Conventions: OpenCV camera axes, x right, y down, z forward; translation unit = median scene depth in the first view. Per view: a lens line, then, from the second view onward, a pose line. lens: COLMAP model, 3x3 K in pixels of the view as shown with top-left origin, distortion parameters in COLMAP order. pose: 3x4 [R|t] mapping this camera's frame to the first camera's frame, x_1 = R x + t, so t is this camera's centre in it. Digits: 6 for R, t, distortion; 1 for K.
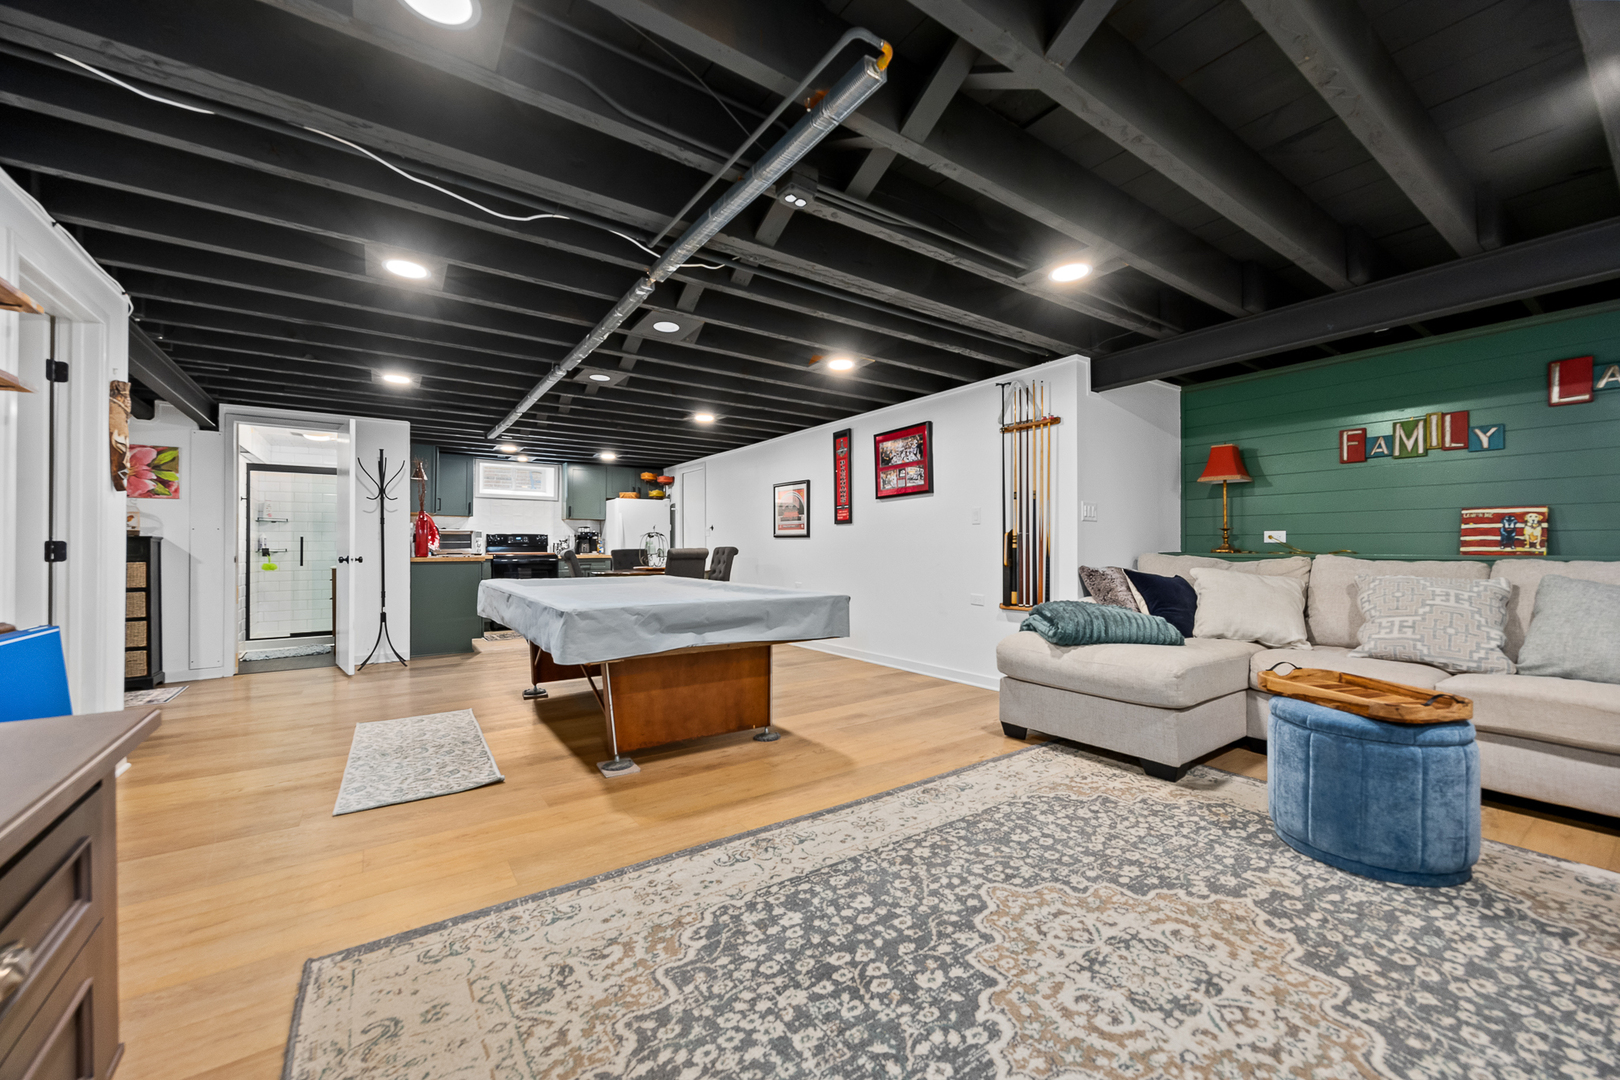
lens RADIAL K [[620.7, 0, 811.5], [0, 620.7, 545.3], [0, 0, 1]] dist [-0.002155, -0.000261]
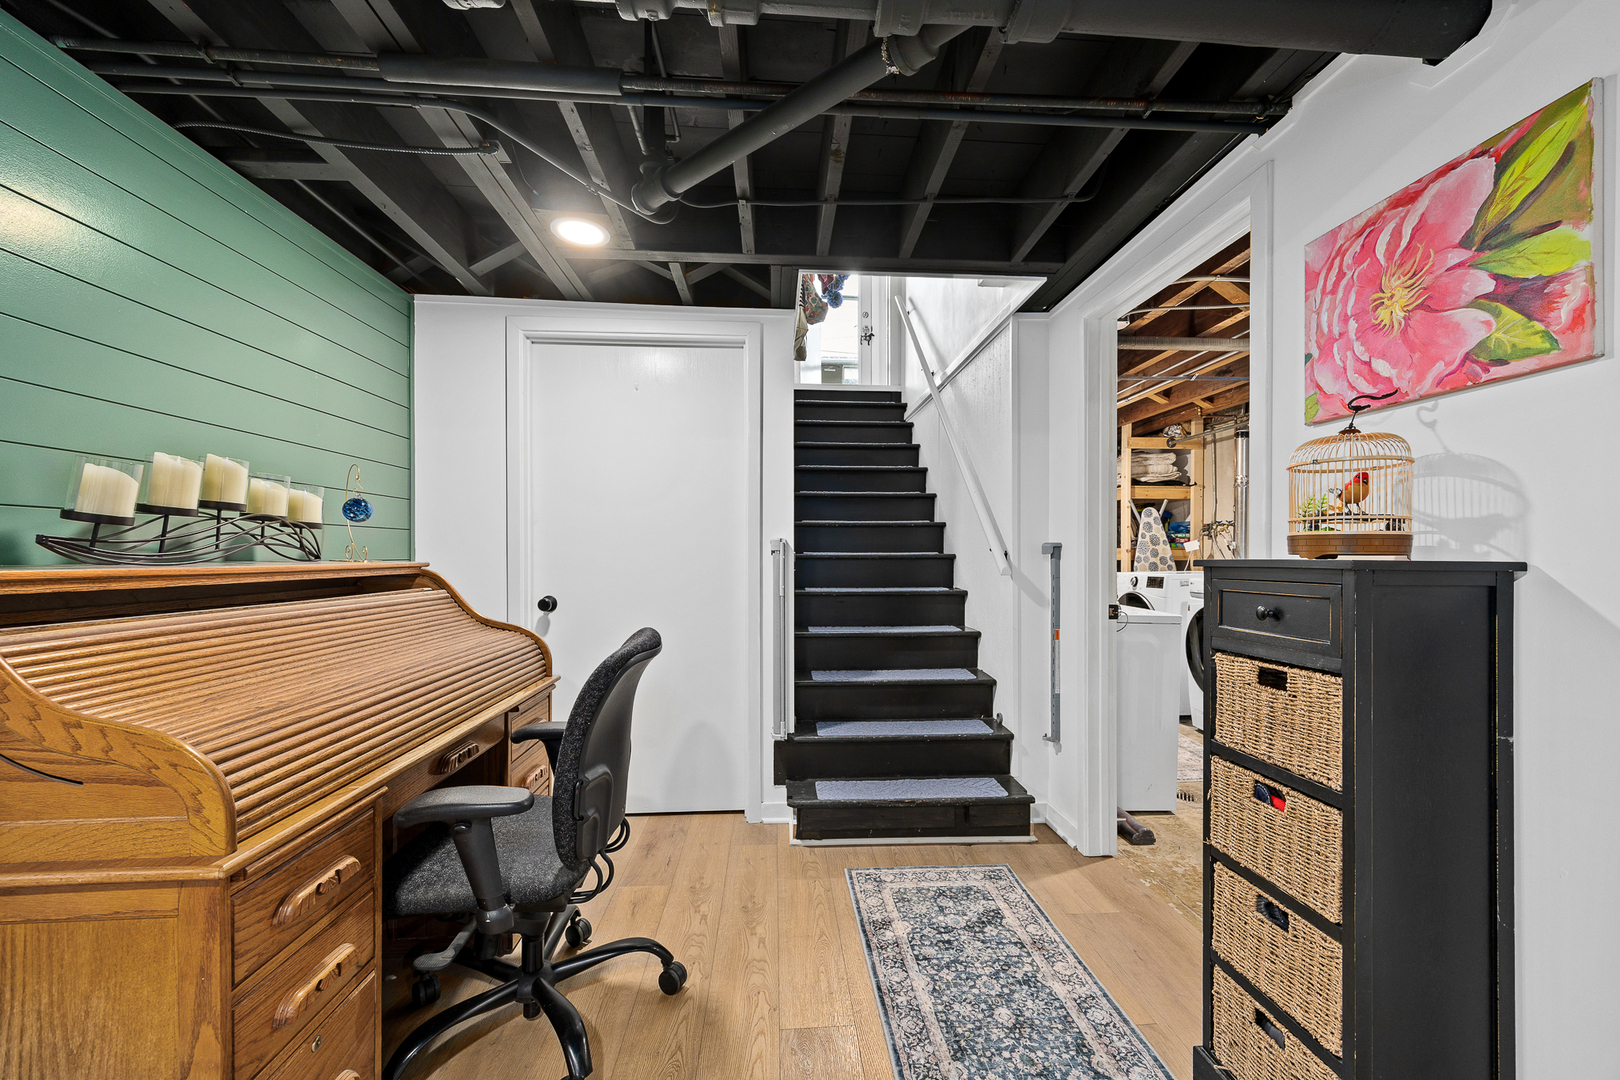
lens RADIAL K [[620.7, 0, 811.5], [0, 620.7, 545.3], [0, 0, 1]] dist [-0.002155, -0.000261]
pose [[-0.523691, -0.006639, -0.851882, -0.681748], [-0.000744, 0.999973, -0.007336, -0.015785], [0.851908, -0.003207, -0.523682, 0.824234]]
